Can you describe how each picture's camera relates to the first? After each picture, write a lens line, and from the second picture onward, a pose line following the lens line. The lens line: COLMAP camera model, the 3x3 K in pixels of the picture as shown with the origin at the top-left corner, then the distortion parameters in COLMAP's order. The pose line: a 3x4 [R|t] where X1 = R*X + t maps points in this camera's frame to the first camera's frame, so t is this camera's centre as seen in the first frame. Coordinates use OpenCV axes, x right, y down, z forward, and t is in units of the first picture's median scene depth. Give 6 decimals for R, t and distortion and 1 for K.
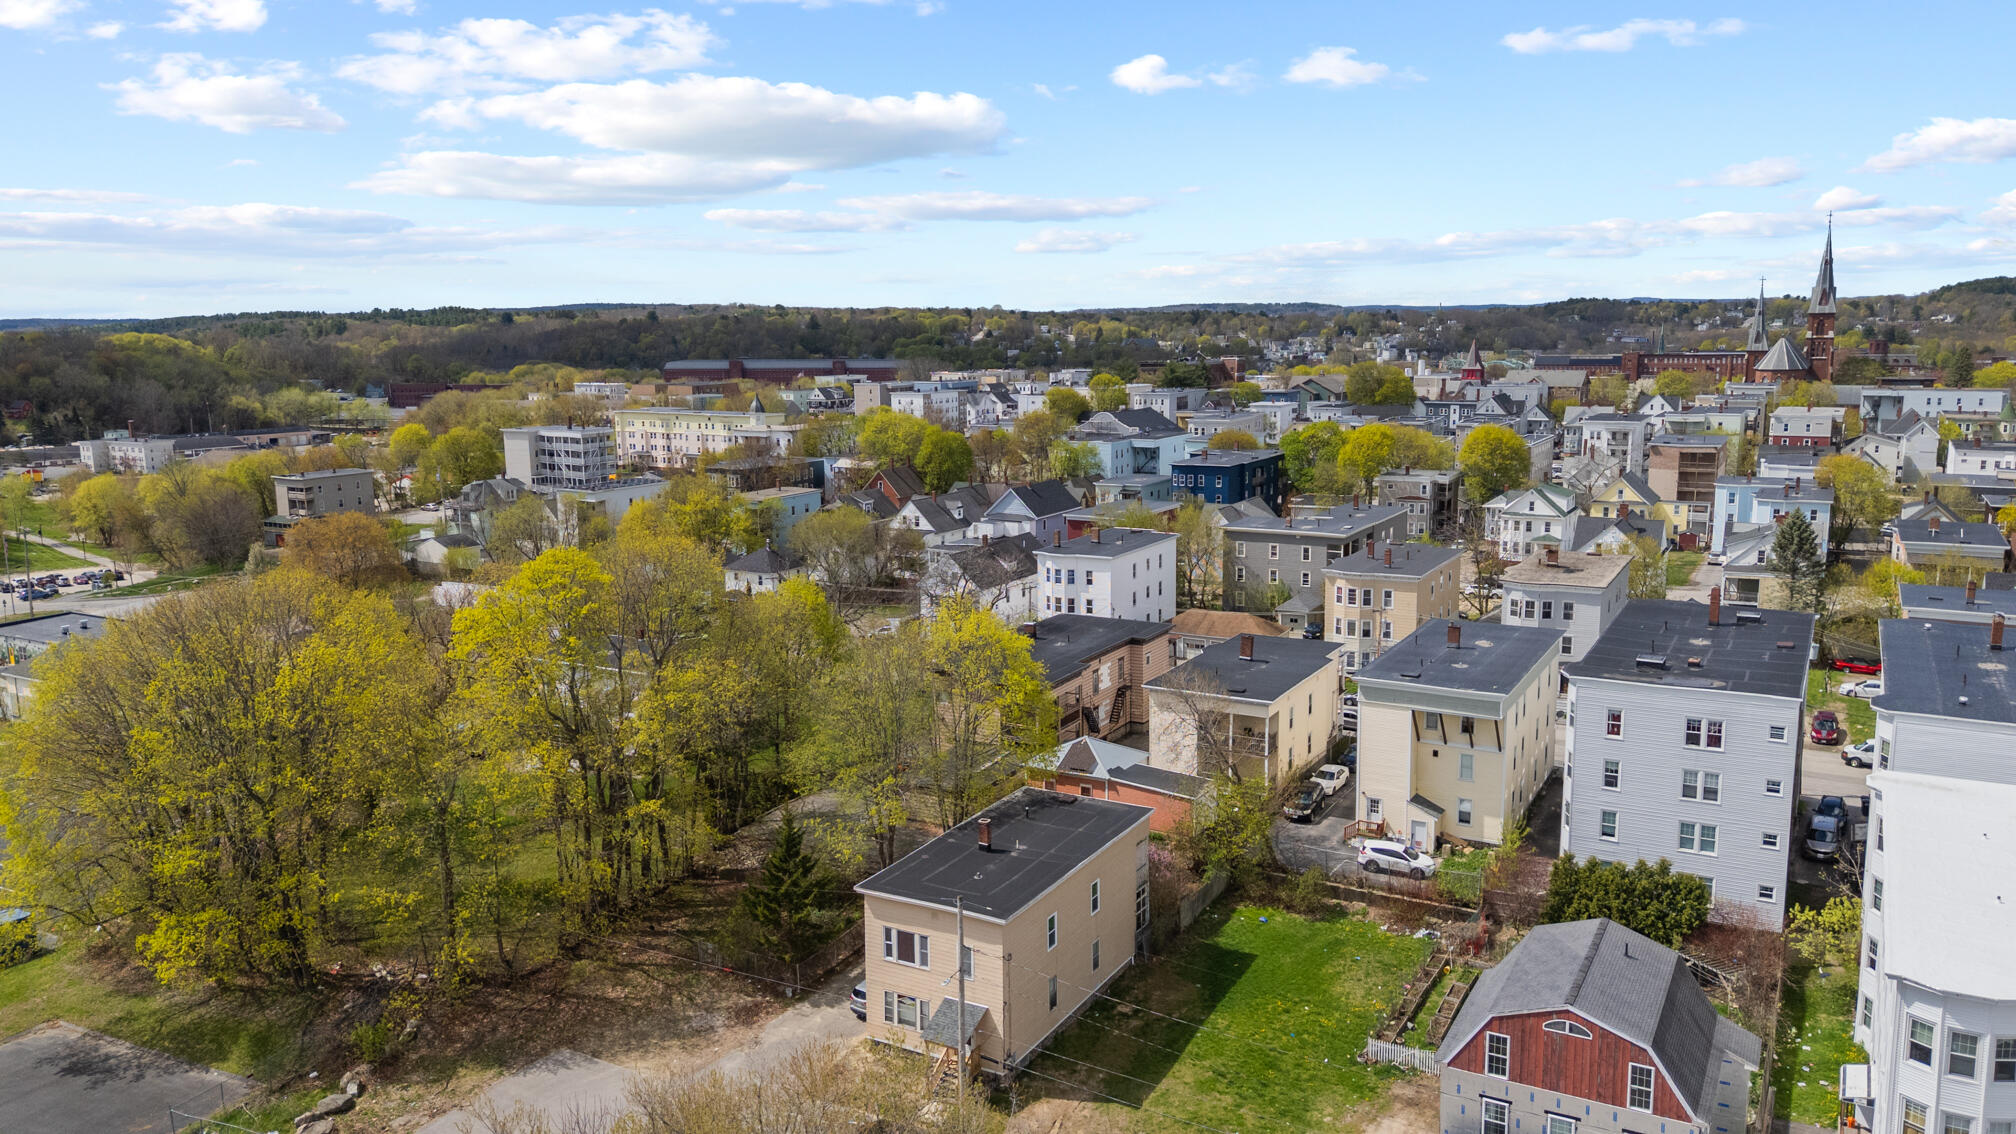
lens RADIAL K [[1463.3, 0, 1013.3], [0, 1463.3, 562.8], [0, 0, 1]] dist [0.110622, -0.180326]
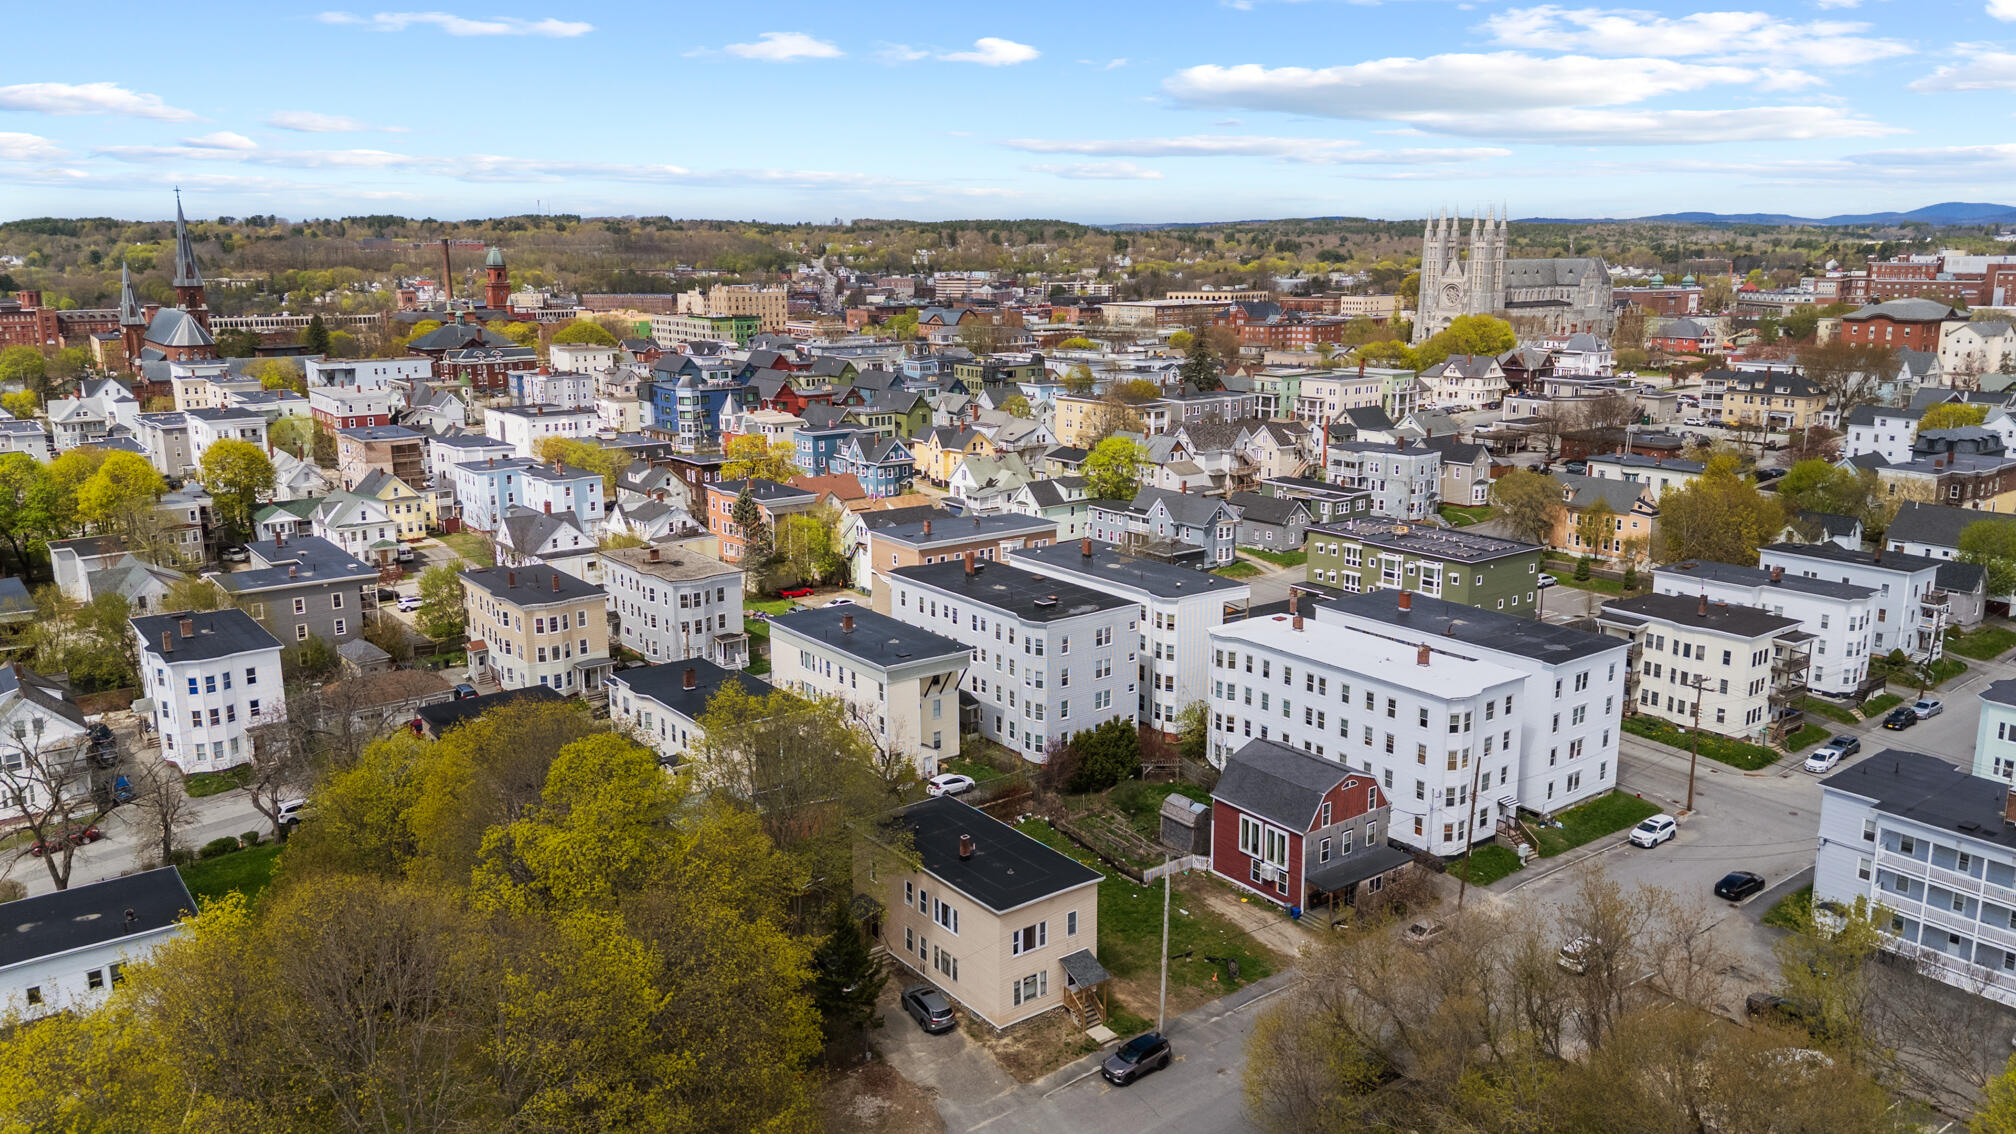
lens RADIAL K [[1463.3, 0, 1013.3], [0, 1463.3, 562.8], [0, 0, 1]] dist [0.110622, -0.180326]
pose [[0.391526, -0.185111, 0.901355, -1.026839], [0.146890, 0.979568, 0.137368, -0.204247], [-0.908367, 0.078617, 0.410718, 0.416393]]
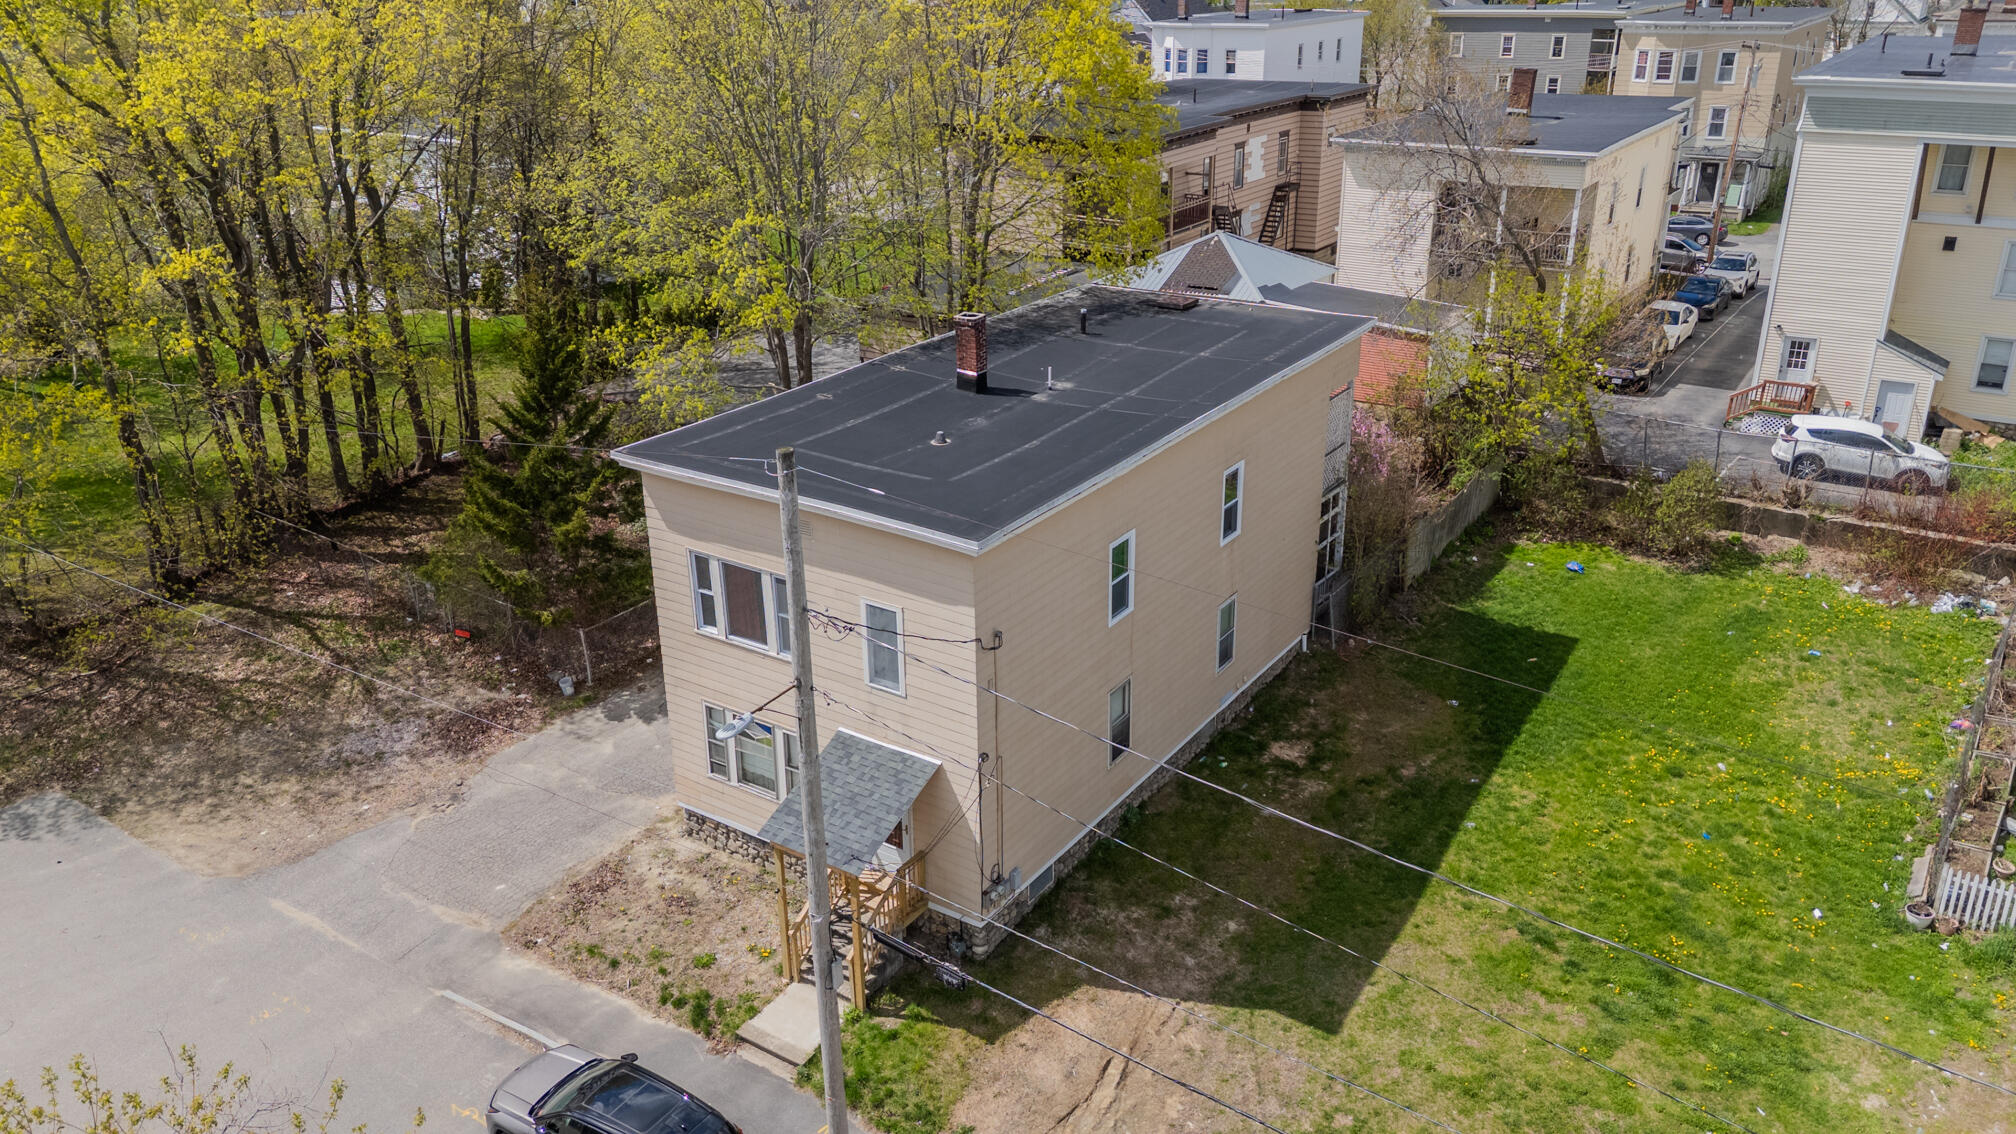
lens RADIAL K [[1463.3, 0, 1013.3], [0, 1463.3, 562.8], [0, 0, 1]] dist [0.110622, -0.180326]
pose [[0.996503, 0.028478, -0.078559, 0.025592], [-0.009575, 0.972856, 0.231213, 0.141229], [0.083011, -0.229652, 0.969726, 0.559325]]
